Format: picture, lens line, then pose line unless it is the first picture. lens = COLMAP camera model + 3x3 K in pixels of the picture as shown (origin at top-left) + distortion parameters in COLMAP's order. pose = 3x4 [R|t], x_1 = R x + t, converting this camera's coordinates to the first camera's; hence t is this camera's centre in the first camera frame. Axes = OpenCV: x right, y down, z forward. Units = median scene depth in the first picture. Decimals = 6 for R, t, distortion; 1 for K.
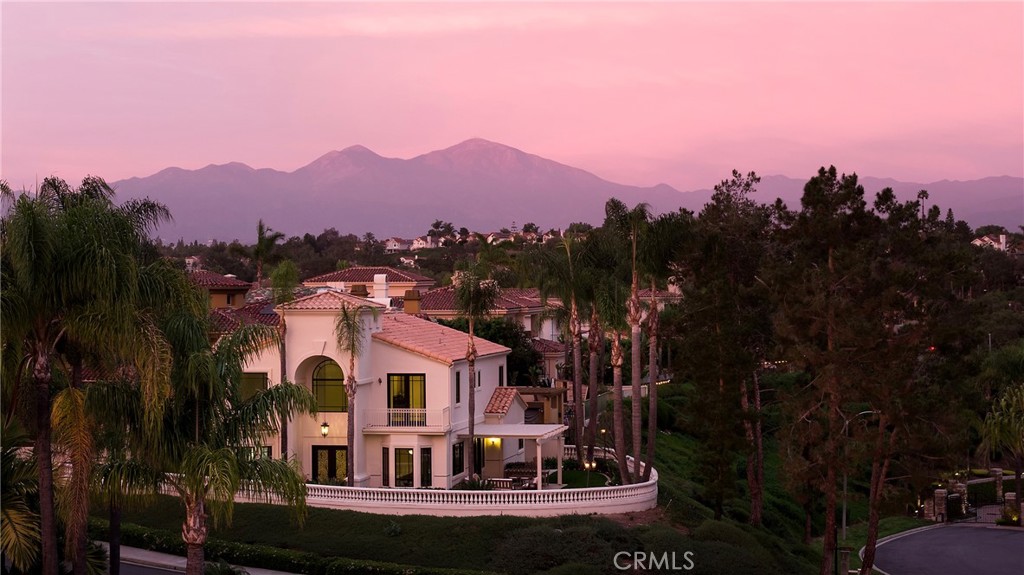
lens RADIAL K [[1947.6, 0, 507.6], [0, 1947.6, 287.6], [0, 0, 1]] dist [-0.115014, 0.000000]
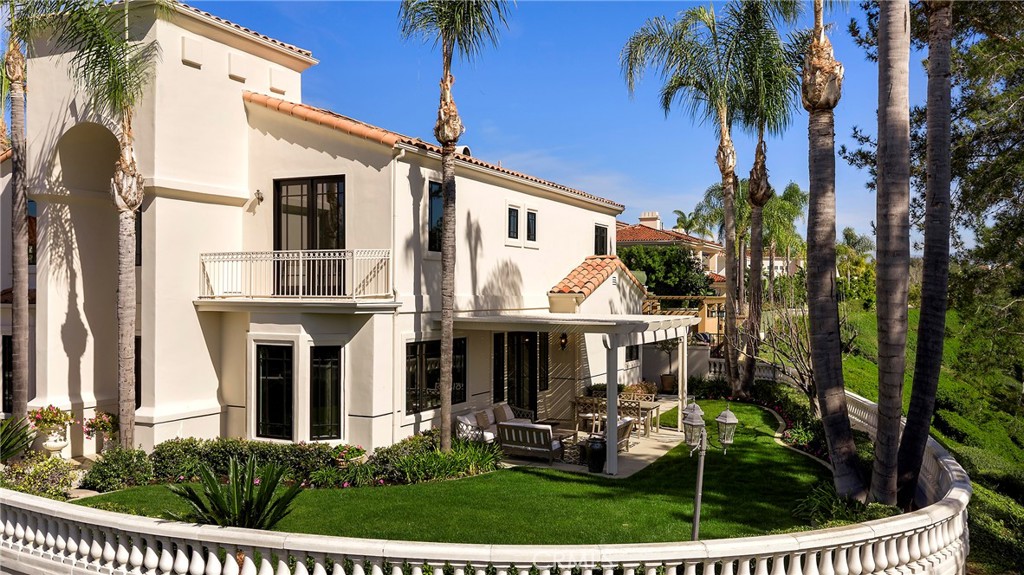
lens RADIAL K [[861.1, 0, 512.1], [0, 861.1, 281.8], [0, 0, 1]] dist [0.025413, -0.046975]
pose [[0.970426, 0.009459, -0.241214, 0.040070], [-0.012812, 0.999842, -0.012336, 0.070230], [0.241059, 0.015062, 0.970393, 0.828444]]
